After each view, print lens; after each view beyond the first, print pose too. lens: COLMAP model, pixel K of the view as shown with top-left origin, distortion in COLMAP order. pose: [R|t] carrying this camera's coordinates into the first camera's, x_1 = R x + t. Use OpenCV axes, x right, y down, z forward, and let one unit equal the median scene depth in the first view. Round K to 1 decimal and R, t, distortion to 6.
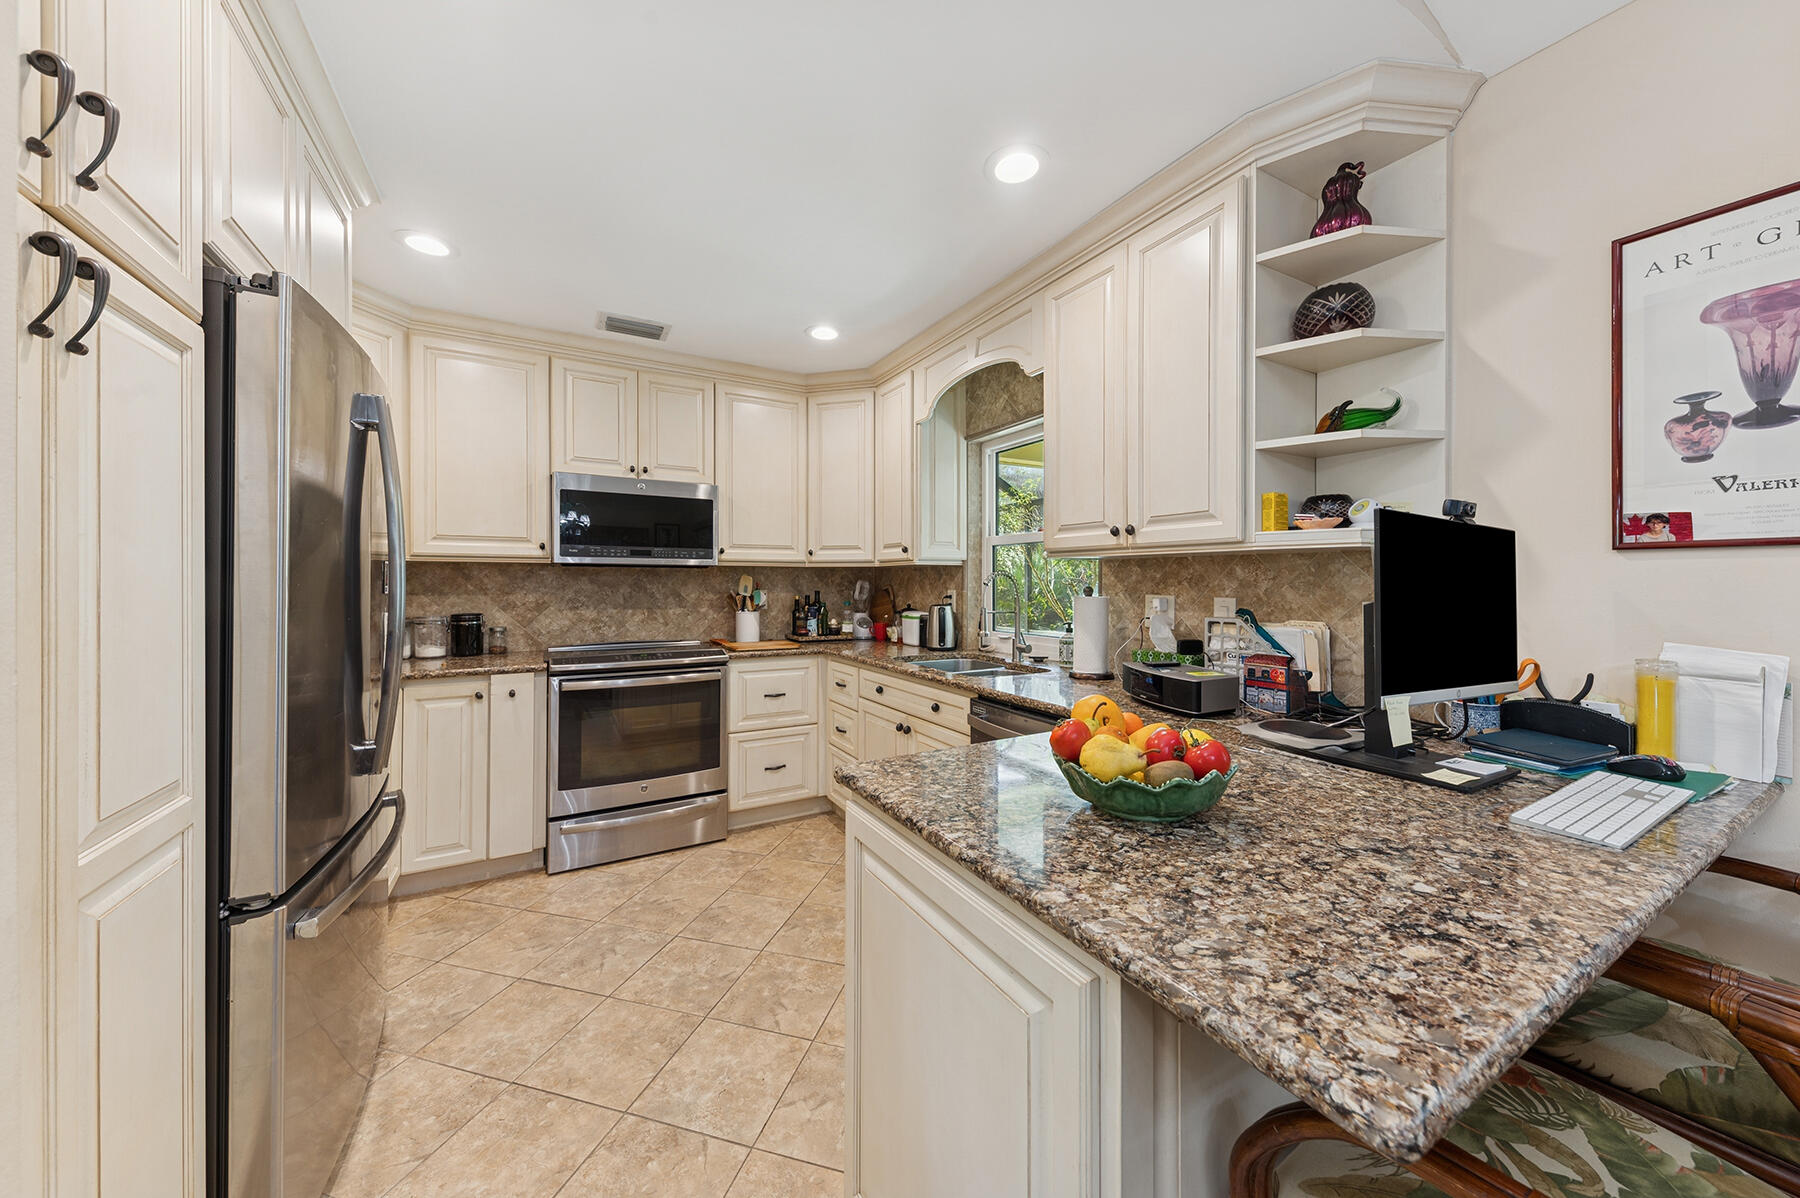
lens RADIAL K [[619.7, 0, 904.6], [0, 619.7, 581.9], [0, 0, 1]] dist [-0.000886, -0.000195]
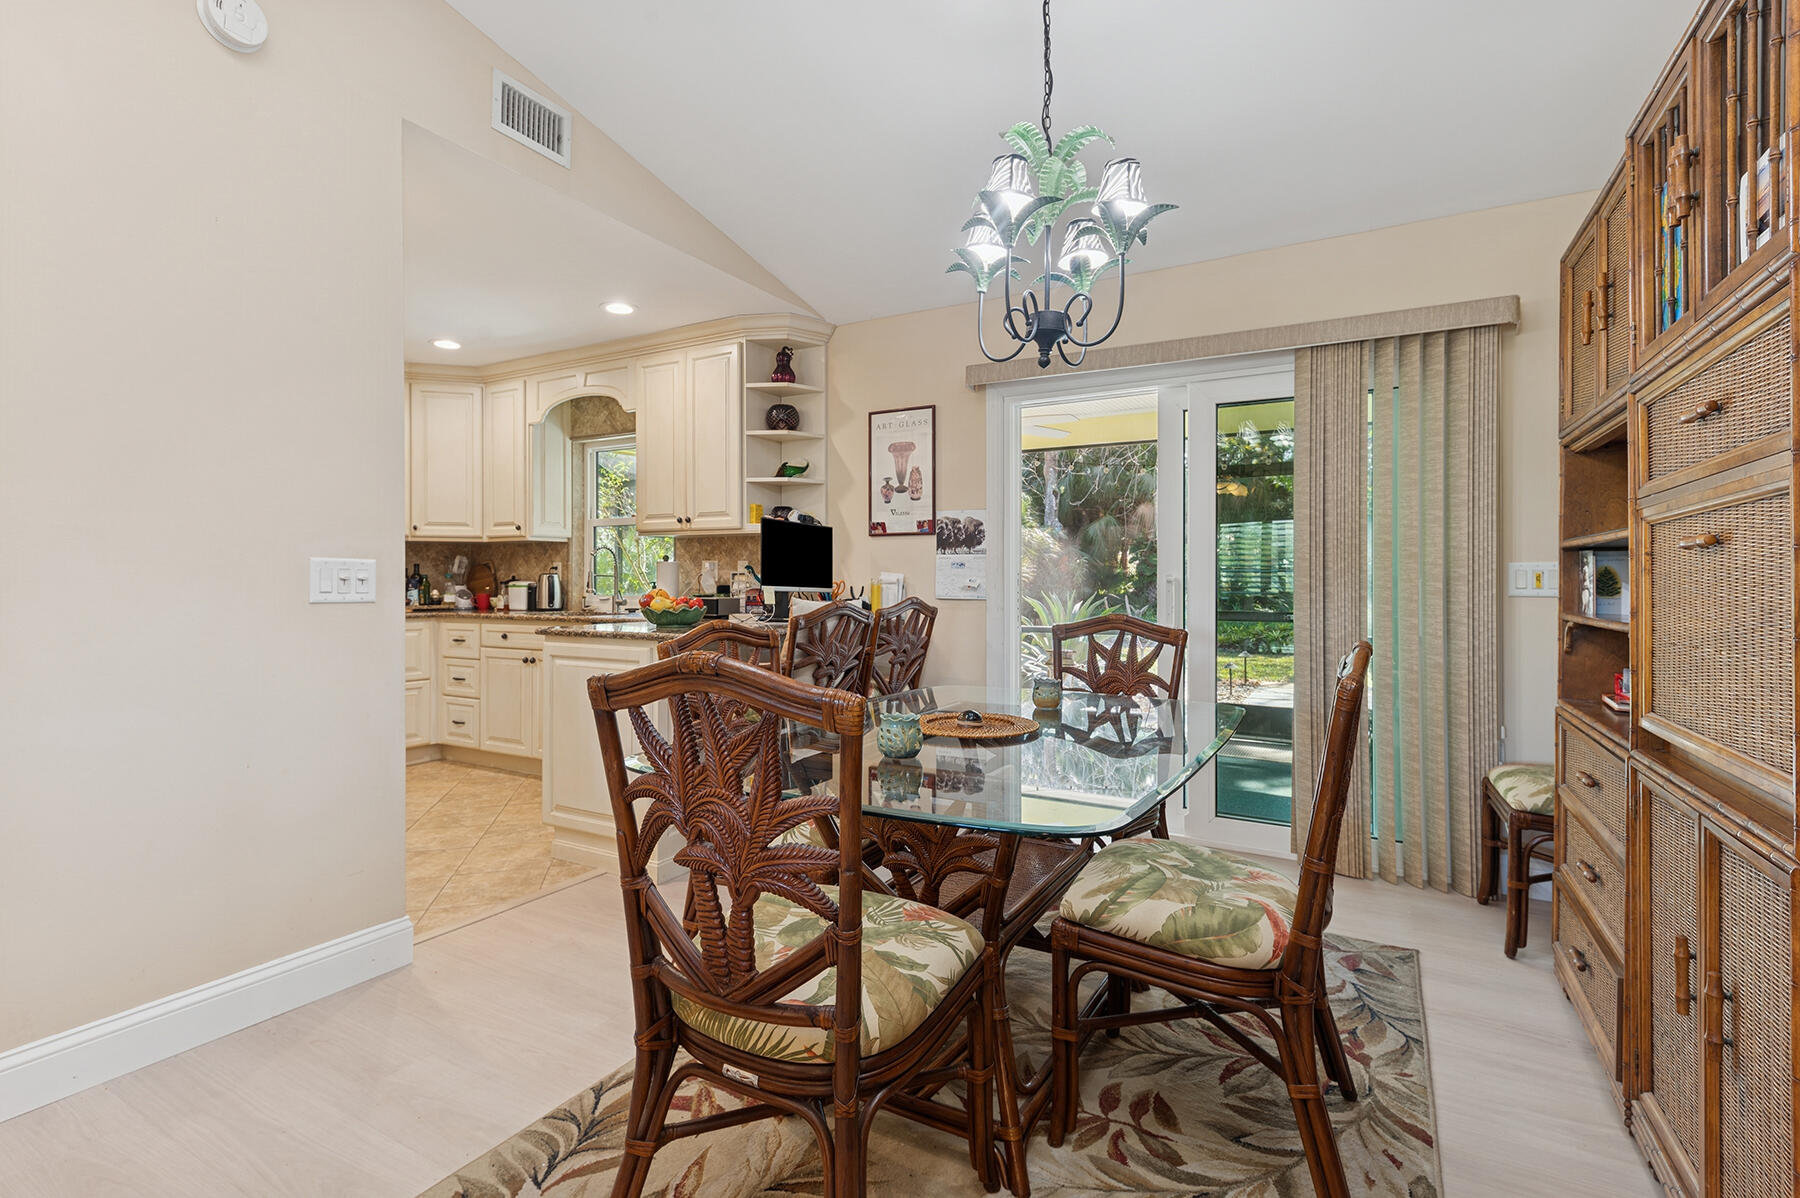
lens RADIAL K [[834.5, 0, 897.8], [0, 834.5, 581.0], [0, 0, 1]] dist [0.015361, -0.000076]
pose [[0.865124, -0.000650, 0.501557, -0.183813], [-0.000345, 0.999998, 0.001890, 0.050445], [-0.501558, -0.001808, 0.865122, -0.810571]]
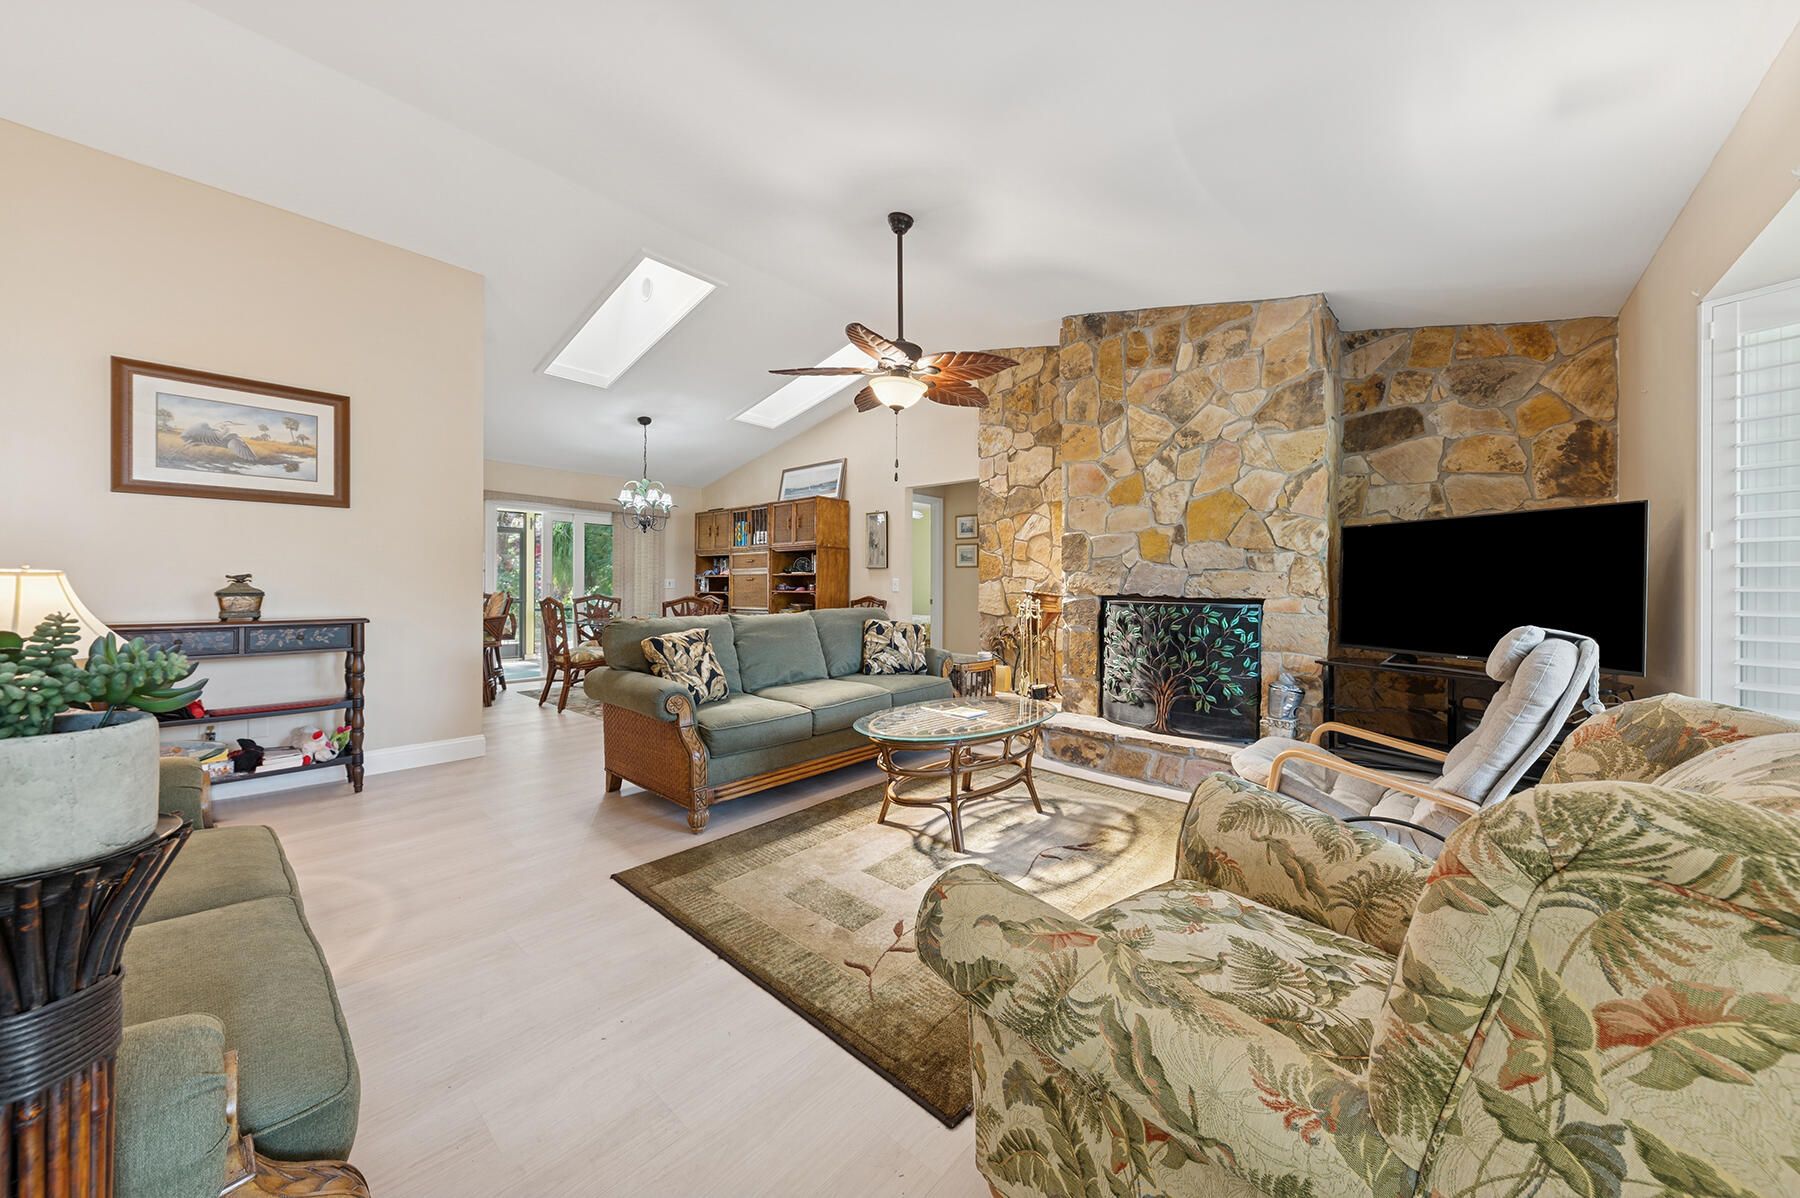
lens RADIAL K [[617.9, 0, 907.1], [0, 617.9, 585.5], [0, 0, 1]] dist [0.001716, -0.003379]
pose [[-0.326415, -0.001518, 0.945225, -1.935719], [-0.005615, 0.999984, -0.000332, 0.052494], [-0.945210, -0.005415, -0.326418, -0.455985]]
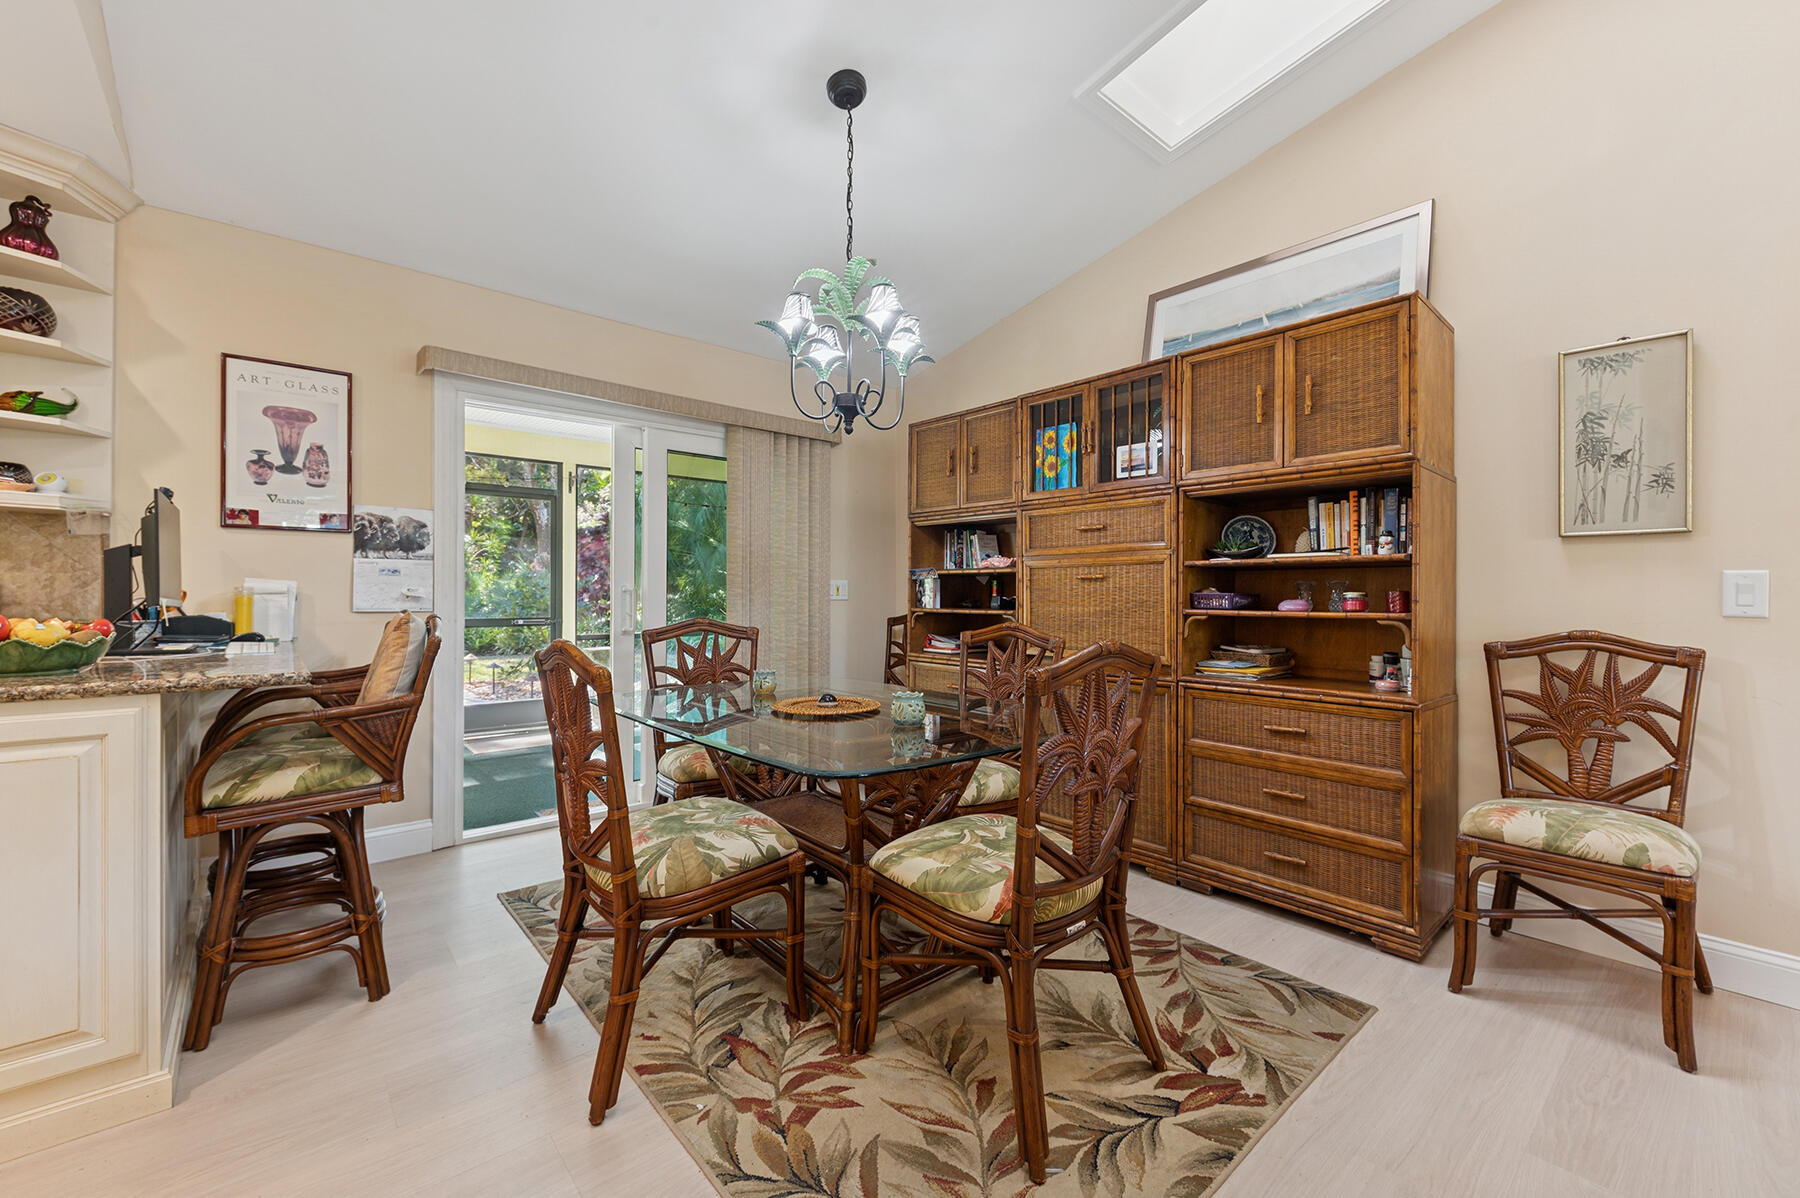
lens RADIAL K [[729.7, 0, 902.0], [0, 729.7, 591.1], [0, 0, 1]] dist [0.021603, -0.010570]
pose [[-0.182878, -0.000476, 0.983135, -0.527312], [-0.003524, 0.999994, -0.000171, 0.051339], [-0.983129, -0.003496, -0.182879, -0.217511]]
